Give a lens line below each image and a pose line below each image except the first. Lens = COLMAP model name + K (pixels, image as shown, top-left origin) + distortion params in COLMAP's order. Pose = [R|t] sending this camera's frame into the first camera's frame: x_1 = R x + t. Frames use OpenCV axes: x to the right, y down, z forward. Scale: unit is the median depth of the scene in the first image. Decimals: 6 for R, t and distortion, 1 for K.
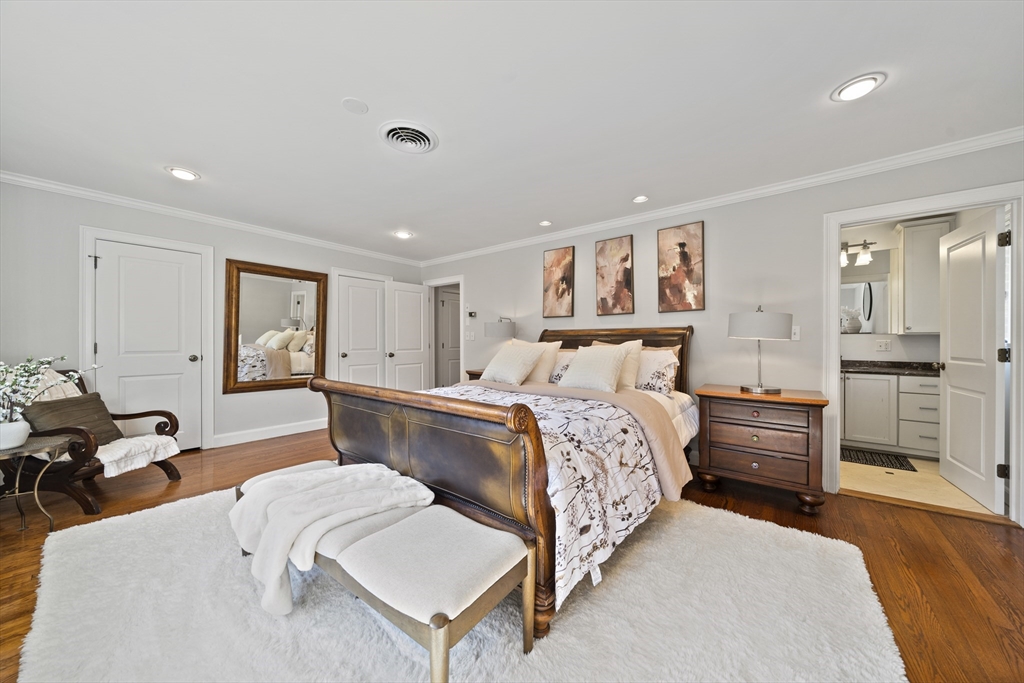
lens RADIAL K [[355.1, 0, 512.5], [0, 355.1, 339.3], [0, 0, 1]] dist [0.001143, 0.000441]
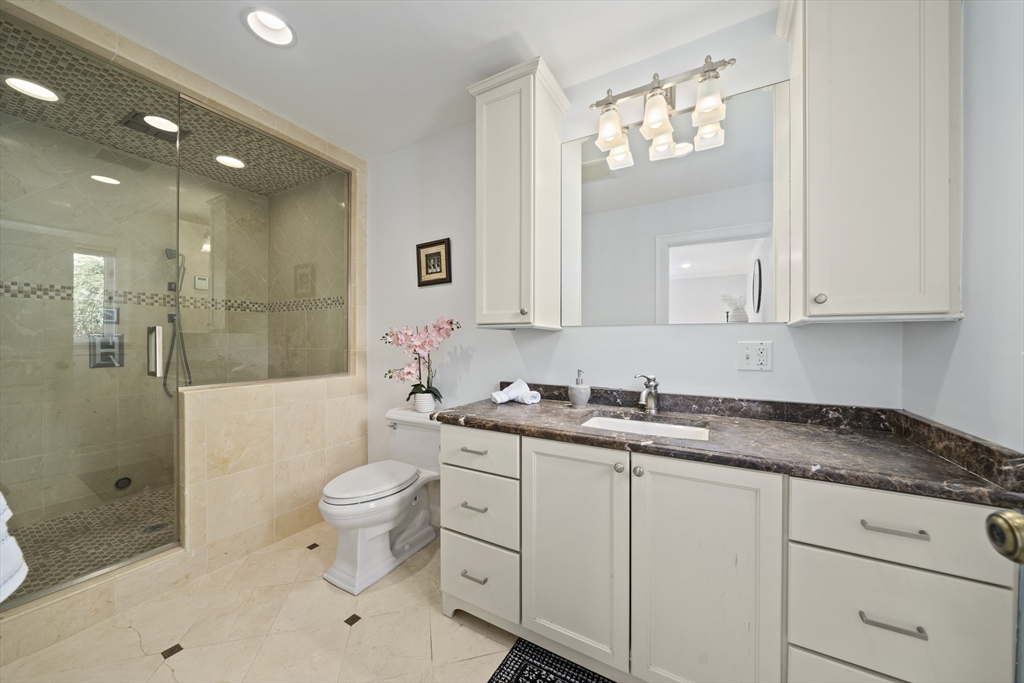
lens RADIAL K [[355.1, 0, 512.9], [0, 355.1, 337.4], [0, 0, 1]] dist [0.001143, 0.000441]
pose [[0.986235, 0.000349, 0.165351, 0.532889], [-0.001805, 0.999961, 0.008651, -0.002126], [-0.165342, -0.008831, 0.986197, 0.490773]]
